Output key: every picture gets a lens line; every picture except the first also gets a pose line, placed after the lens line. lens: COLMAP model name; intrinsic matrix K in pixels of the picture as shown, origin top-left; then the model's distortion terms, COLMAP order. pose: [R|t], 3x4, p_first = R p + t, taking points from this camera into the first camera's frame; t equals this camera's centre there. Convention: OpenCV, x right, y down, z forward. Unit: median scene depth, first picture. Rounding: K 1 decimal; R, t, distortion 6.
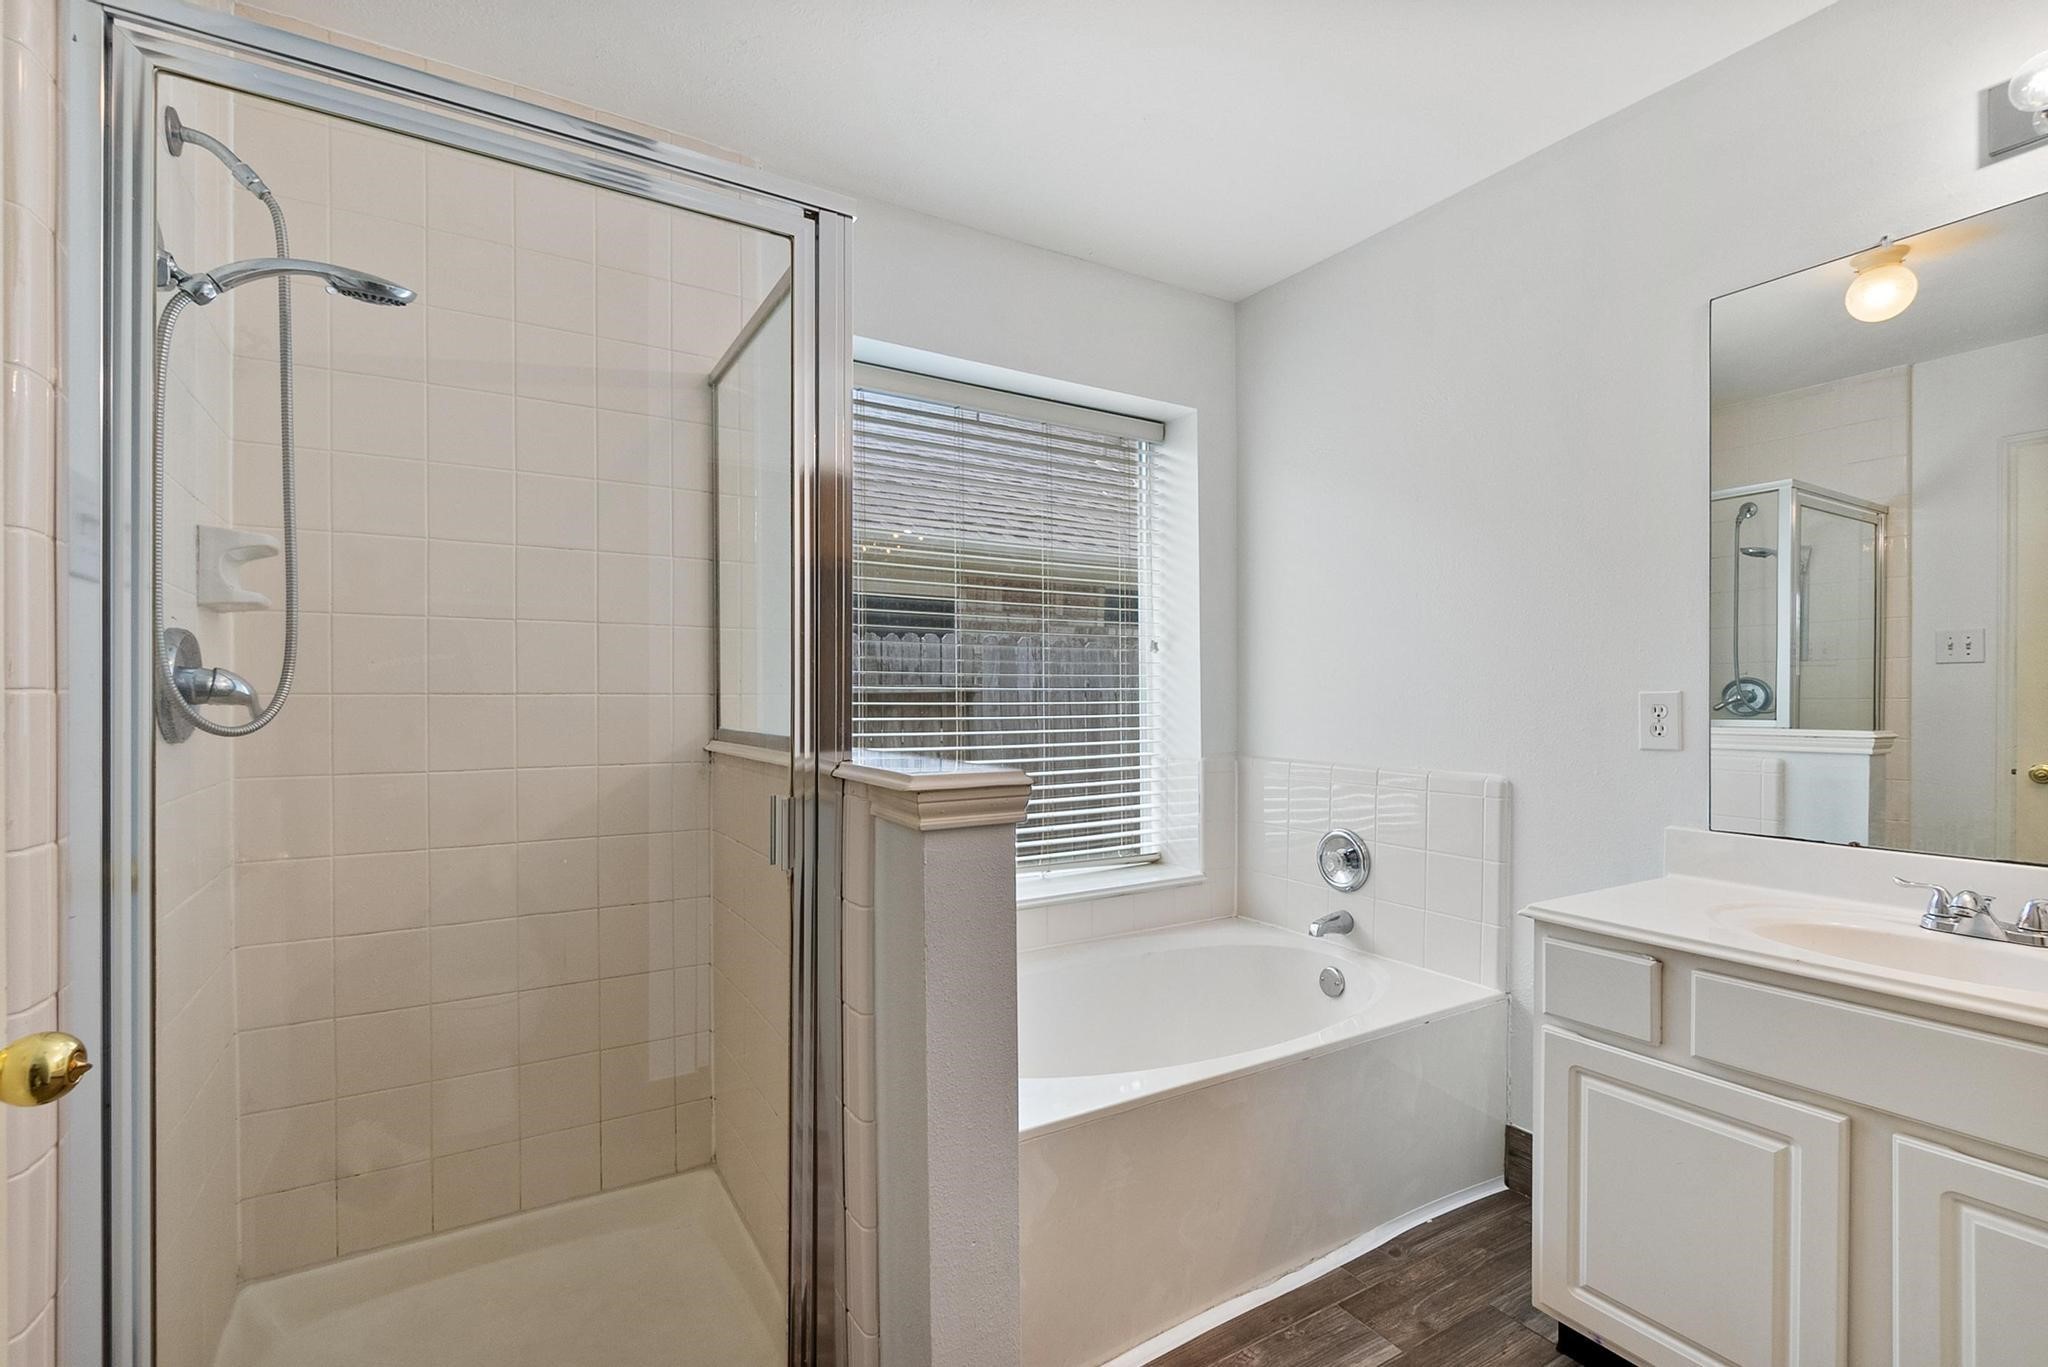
lens RADIAL K [[898.2, 0, 1021.9], [0, 898.2, 694.9], [0, 0, 1]] dist [-0.001245, 0.000286]
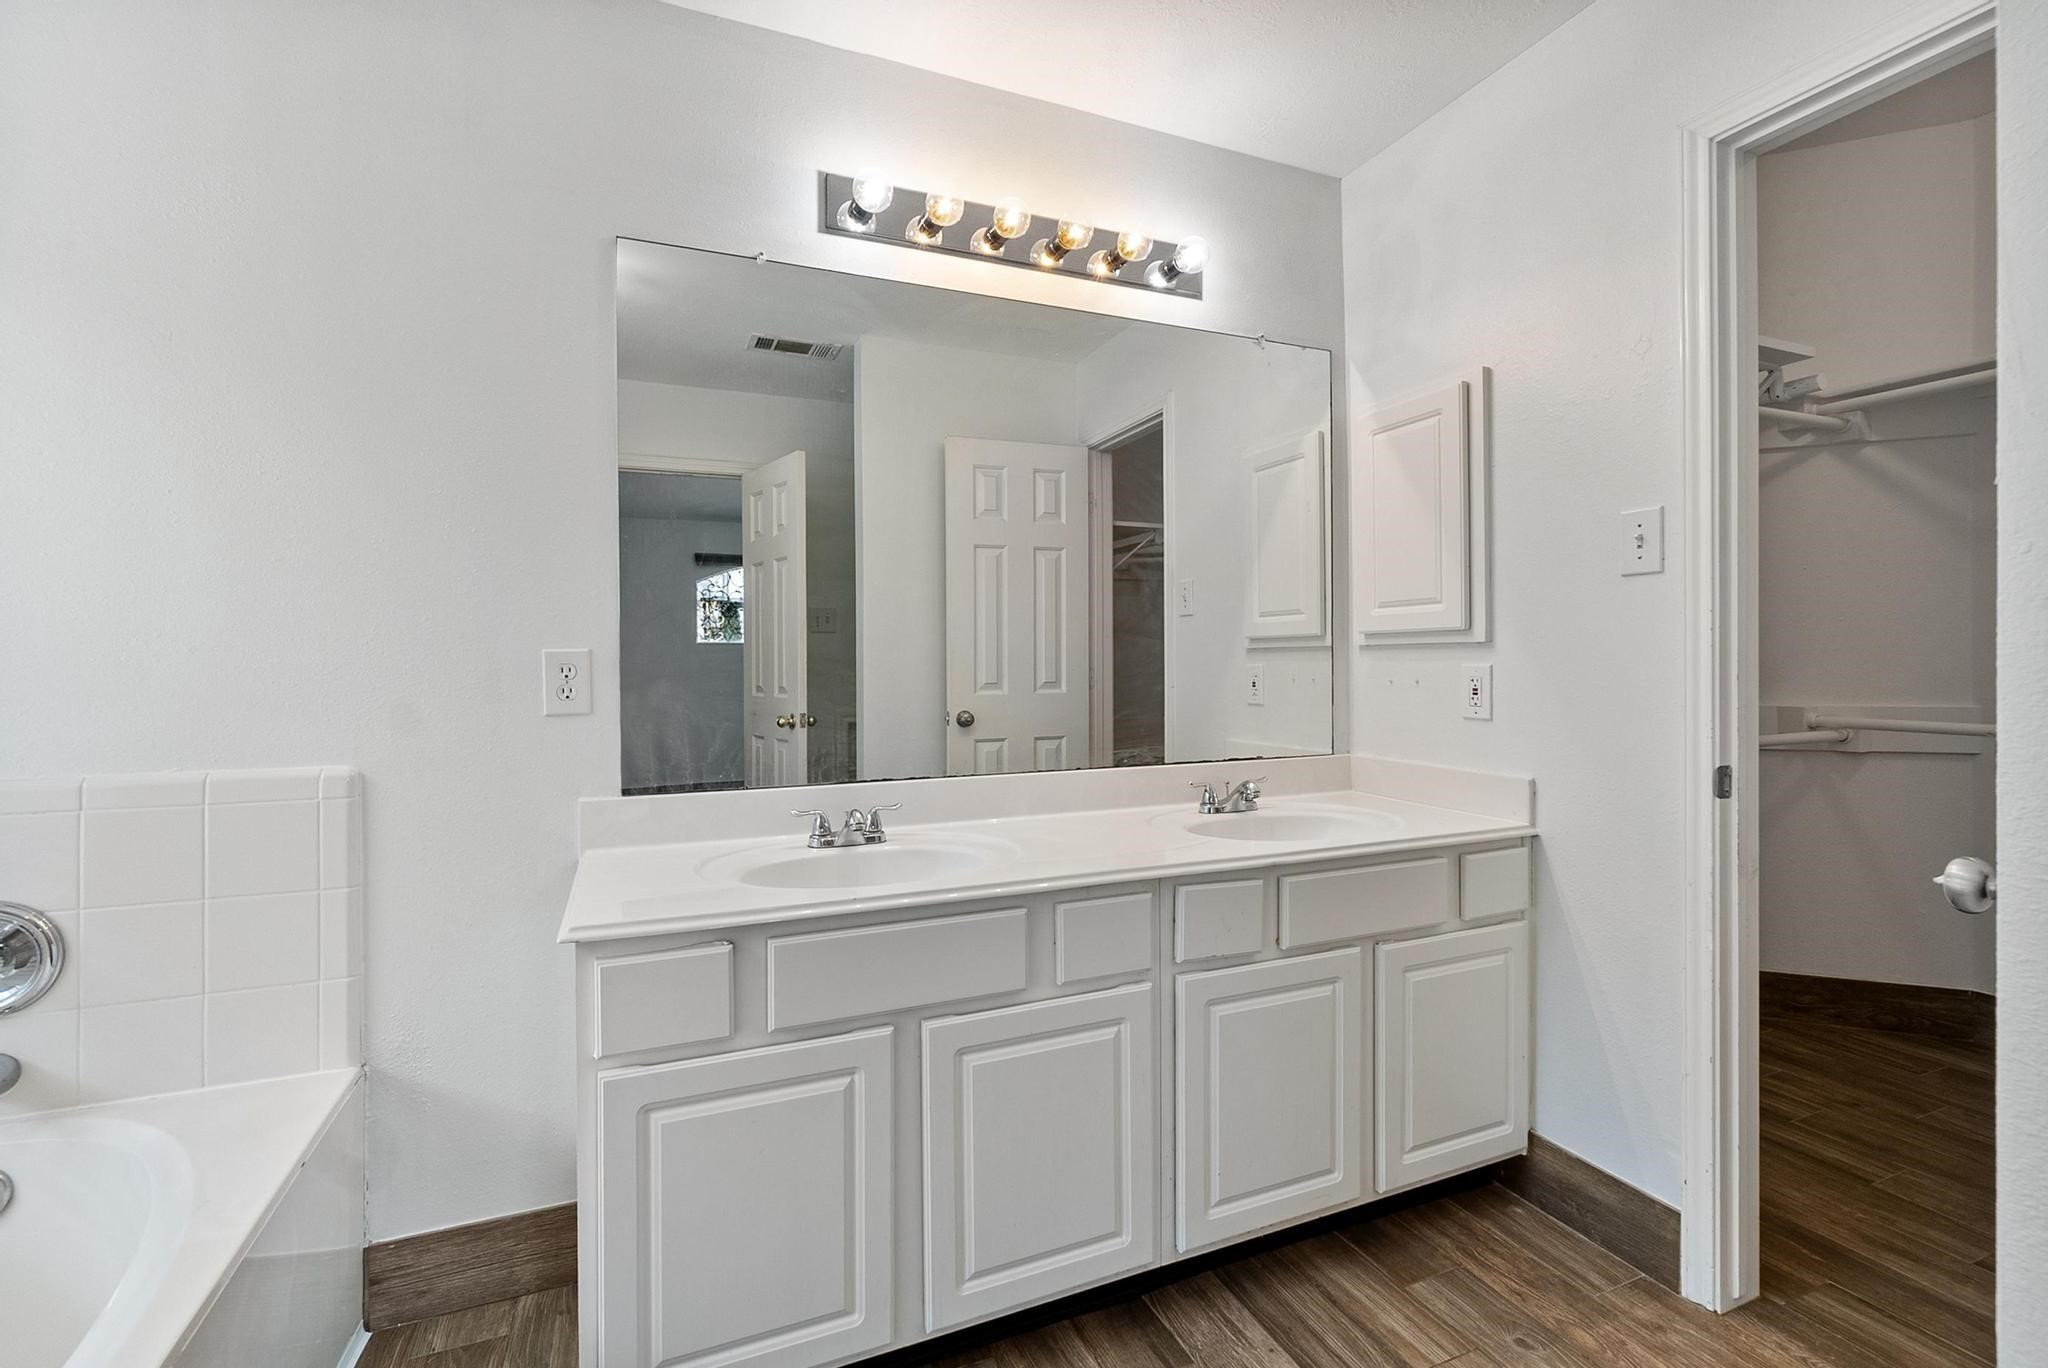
lens RADIAL K [[906.2, 0, 1112.9], [0, 906.2, 651.9], [0, 0, 1]] dist [-0.014737, -0.000570]
pose [[0.138962, 0.005137, 0.990284, -0.129965], [0.003613, 0.999977, -0.005694, 0.007814], [-0.990291, 0.004369, 0.138941, 0.447929]]
